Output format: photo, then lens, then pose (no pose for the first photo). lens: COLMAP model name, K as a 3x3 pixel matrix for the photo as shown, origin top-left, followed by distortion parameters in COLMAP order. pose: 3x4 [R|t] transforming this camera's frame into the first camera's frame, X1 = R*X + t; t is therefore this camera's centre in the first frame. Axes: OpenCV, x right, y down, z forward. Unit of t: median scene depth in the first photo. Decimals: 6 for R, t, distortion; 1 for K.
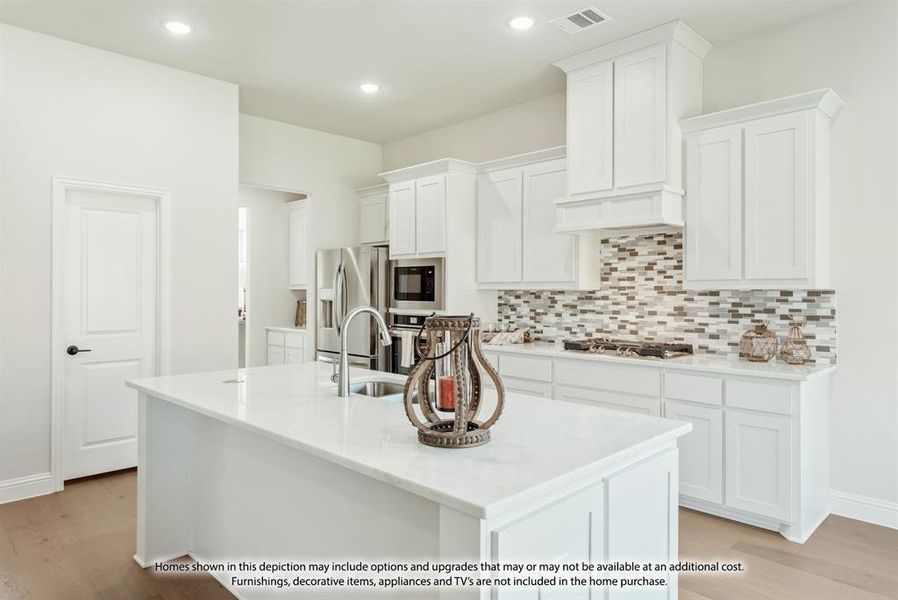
lens RADIAL K [[583.5, 0, 433.2], [0, 583.5, 290.1], [0, 0, 1]] dist [0.036745, -0.000126]
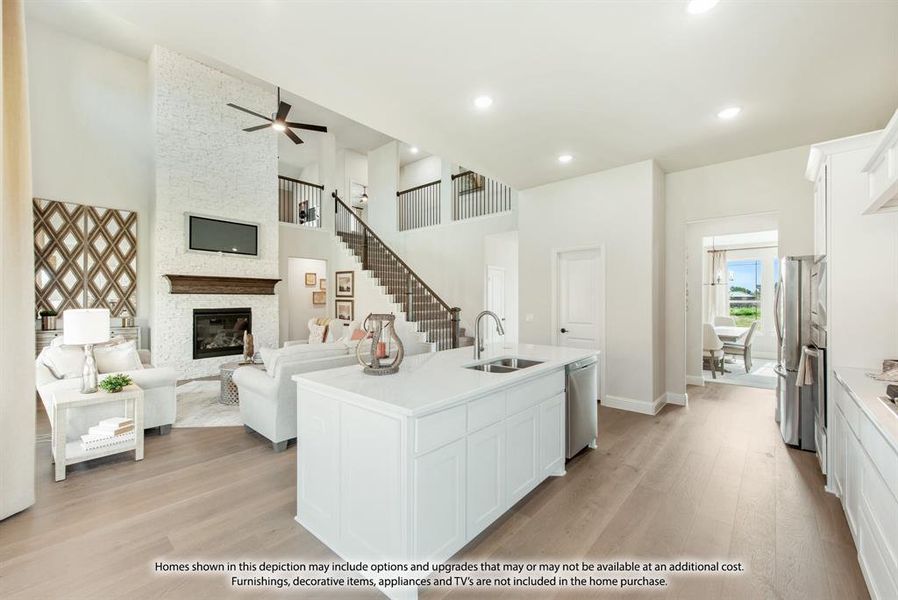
lens RADIAL K [[355.2, 0, 453.5], [0, 355.2, 301.8], [0, 0, 1]] dist [0.001224, 0.000063]
pose [[0.068703, 0.001968, -0.997635, 0.612851], [0.000743, 0.999998, 0.002024, 0.000858], [0.997637, -0.000880, 0.068701, 0.536535]]
